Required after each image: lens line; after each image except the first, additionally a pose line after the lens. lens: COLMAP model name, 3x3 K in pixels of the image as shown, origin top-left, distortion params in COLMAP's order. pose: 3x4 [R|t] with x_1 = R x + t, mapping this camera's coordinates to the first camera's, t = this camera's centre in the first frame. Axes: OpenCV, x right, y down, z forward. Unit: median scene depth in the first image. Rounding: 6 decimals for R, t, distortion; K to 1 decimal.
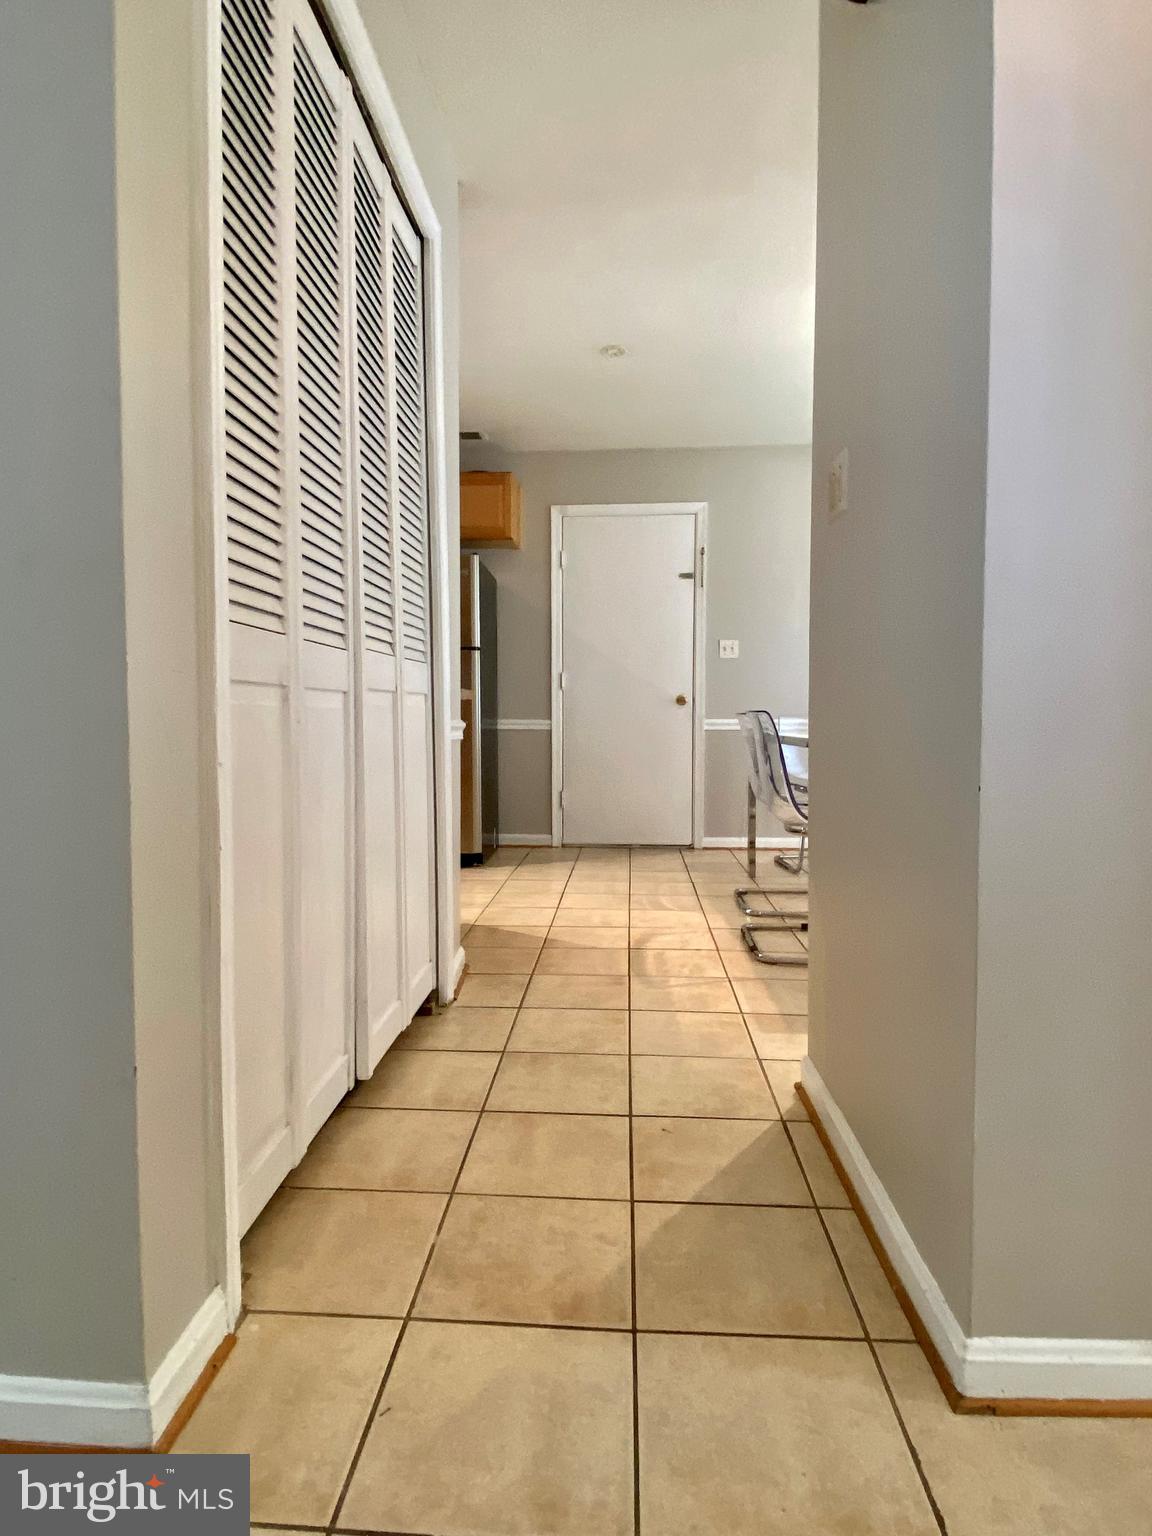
lens RADIAL K [[850.2, 0, 576.1], [0, 850.2, 766.9], [0, 0, 1]] dist [0.002131, -0.003760]
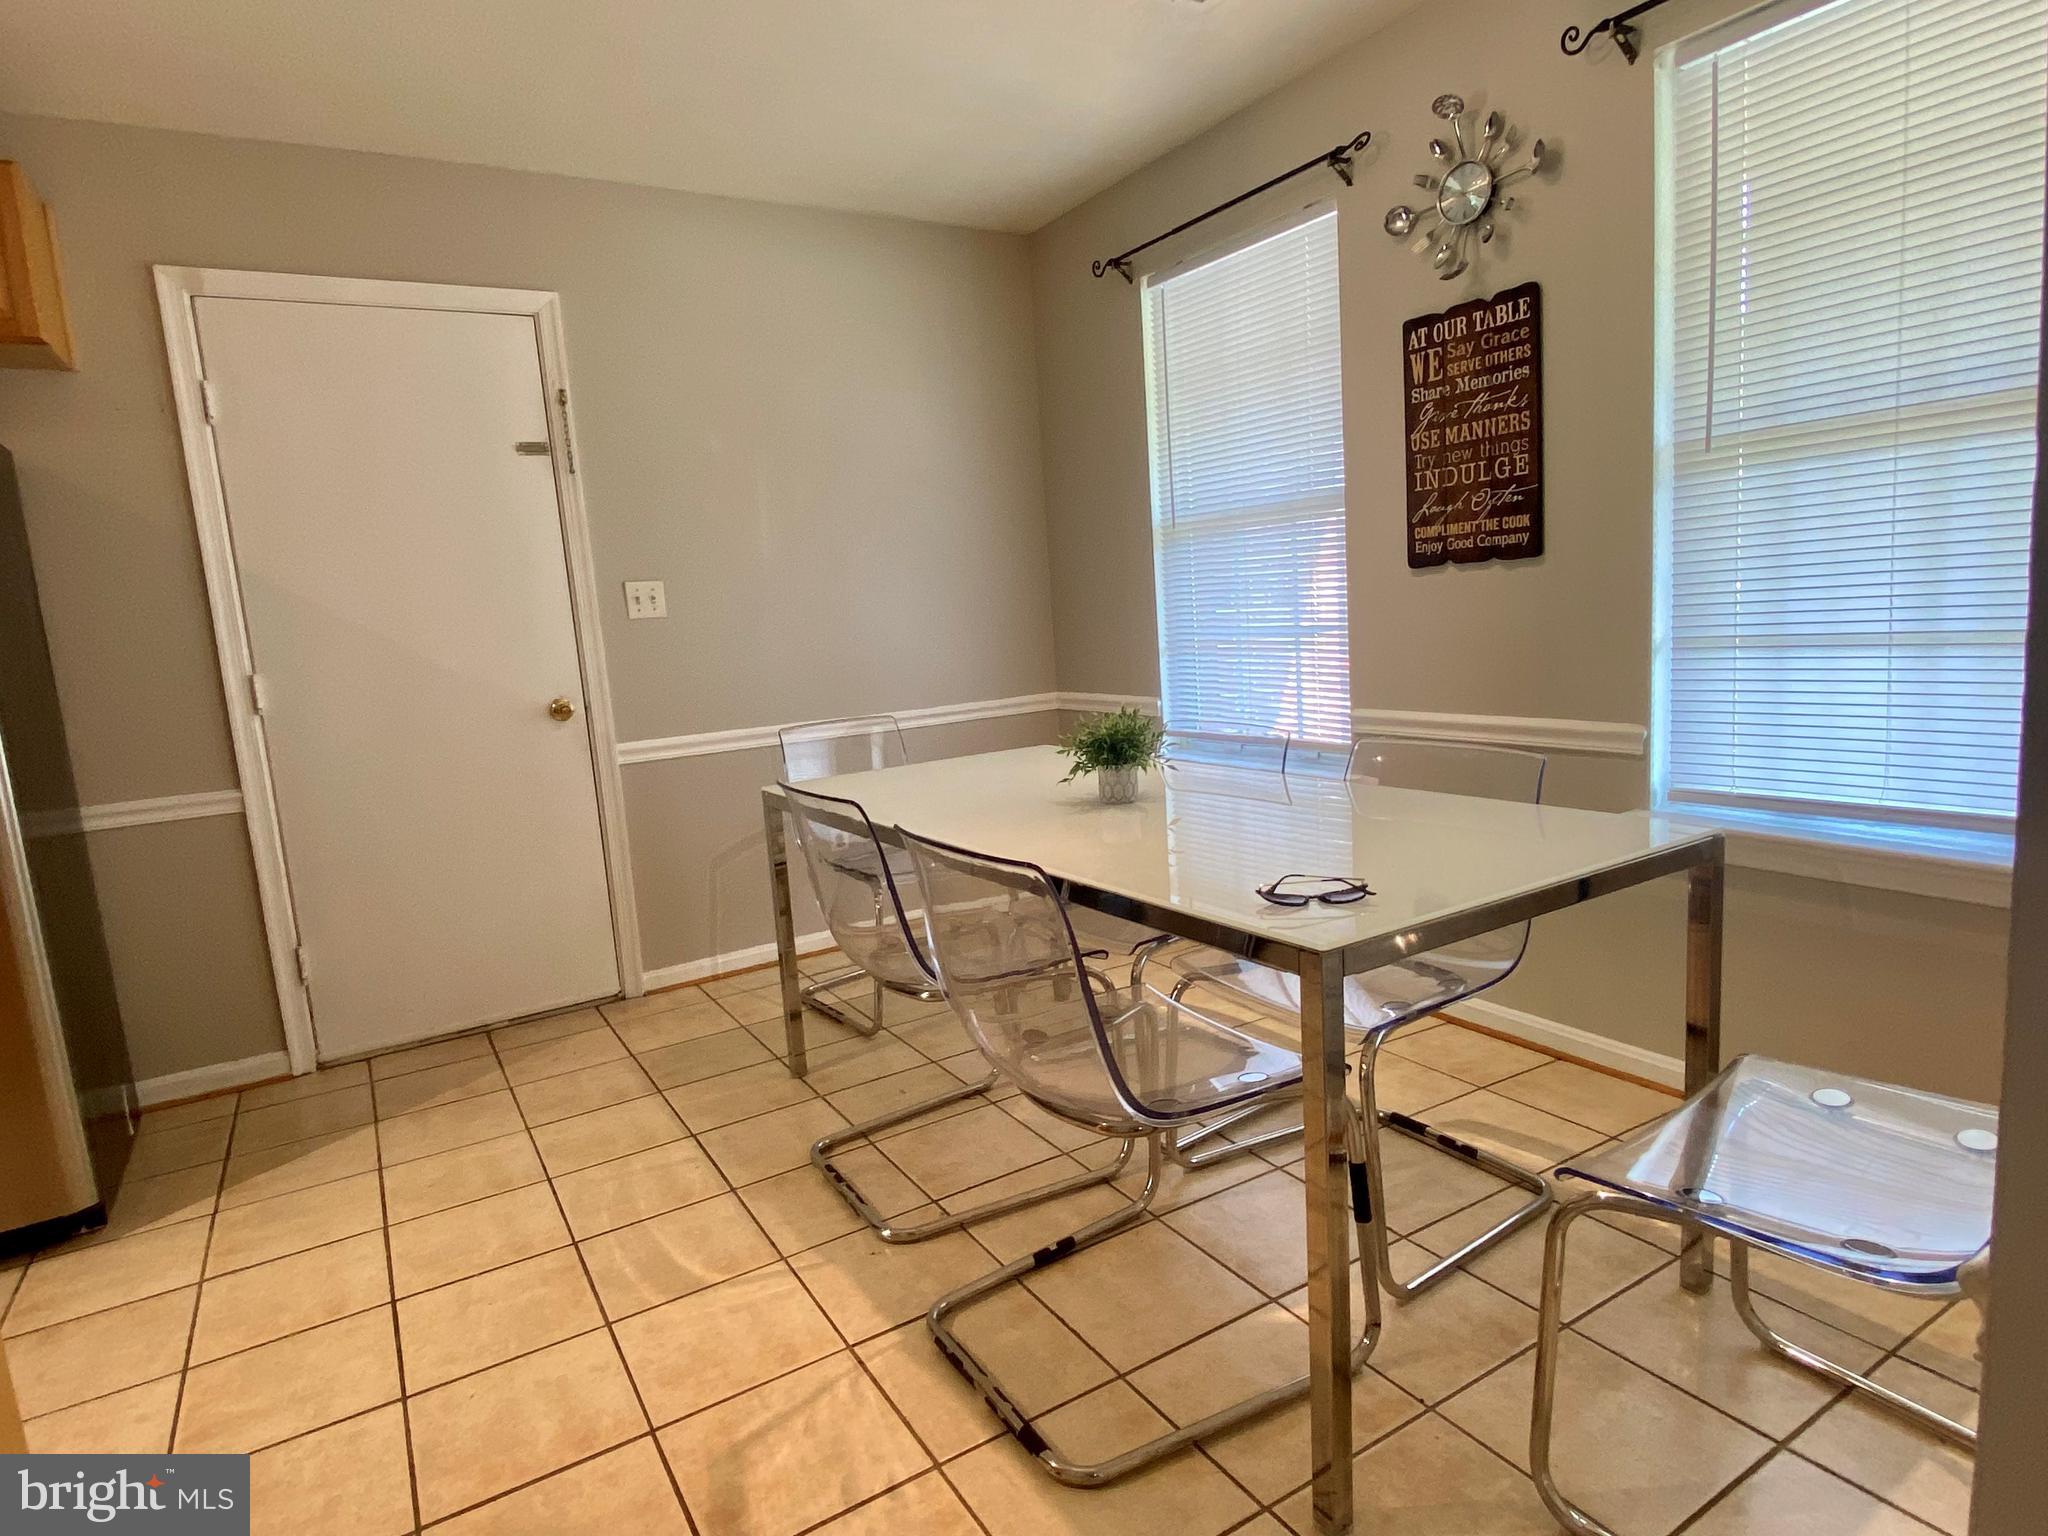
lens RADIAL K [[1133.6, 0, 1027.4], [0, 1133.6, 770.9], [0, 0, 1]] dist [0.002131, -0.003760]
pose [[0.812707, -0.139896, 0.565629, -0.029651], [0.097875, 0.989733, 0.104160, -0.085242], [-0.574393, -0.029291, 0.818055, 0.316830]]
